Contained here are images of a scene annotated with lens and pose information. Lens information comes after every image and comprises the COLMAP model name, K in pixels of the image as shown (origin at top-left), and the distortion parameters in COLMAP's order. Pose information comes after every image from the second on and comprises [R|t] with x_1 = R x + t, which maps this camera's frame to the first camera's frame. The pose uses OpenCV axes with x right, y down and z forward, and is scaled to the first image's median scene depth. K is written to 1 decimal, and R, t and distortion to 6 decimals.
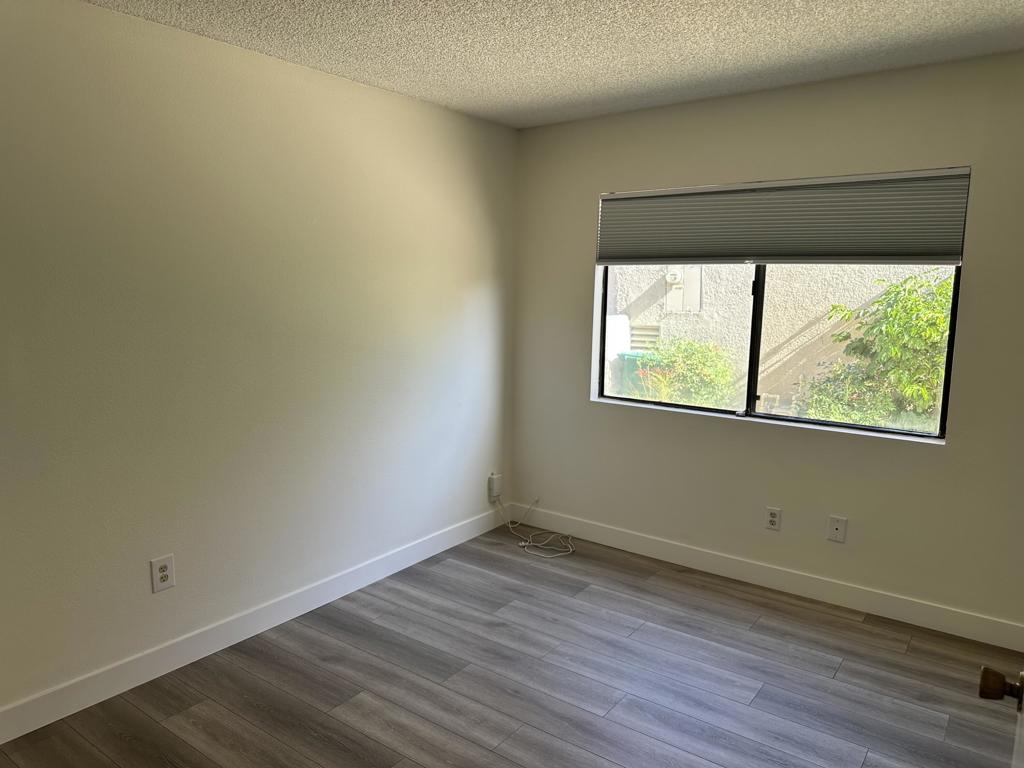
lens RADIAL K [[722.3, 0, 508.2], [0, 722.3, 379.6], [0, 0, 1]] dist [0.072738, -0.102611]
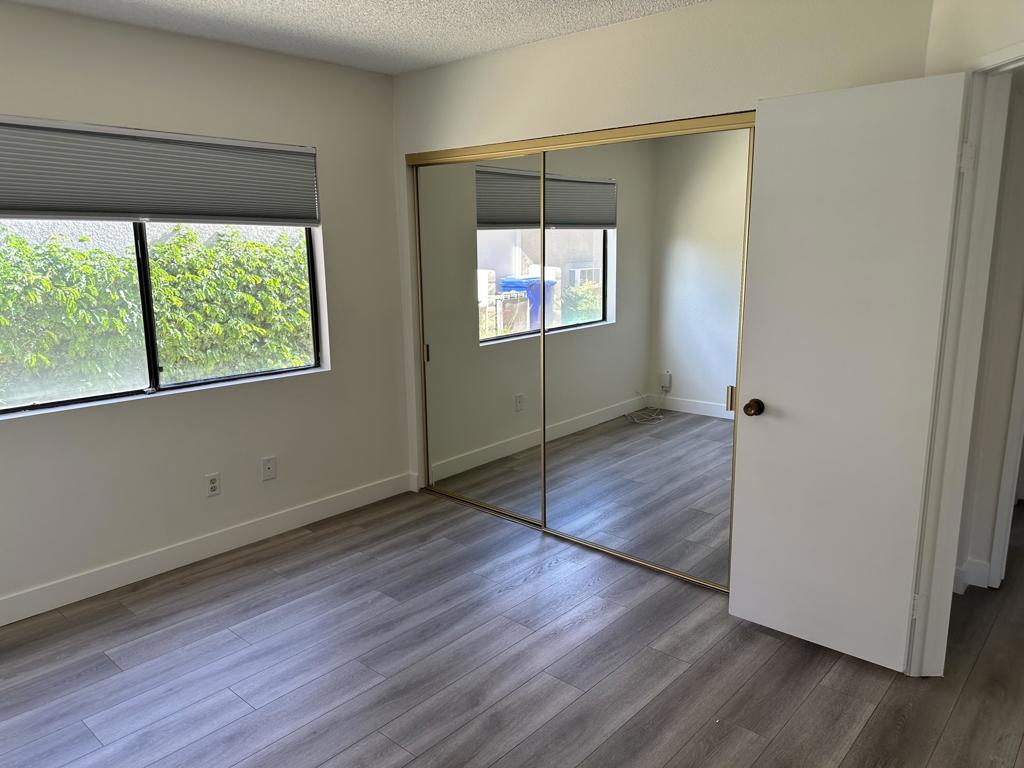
lens RADIAL K [[722.3, 0, 508.2], [0, 722.3, 379.6], [0, 0, 1]] dist [0.072738, -0.102611]
pose [[0.095959, -0.192378, 0.976618, -0.584568], [0.146868, 0.973143, 0.177263, -0.069347], [-0.984491, 0.126424, 0.121636, 0.517028]]
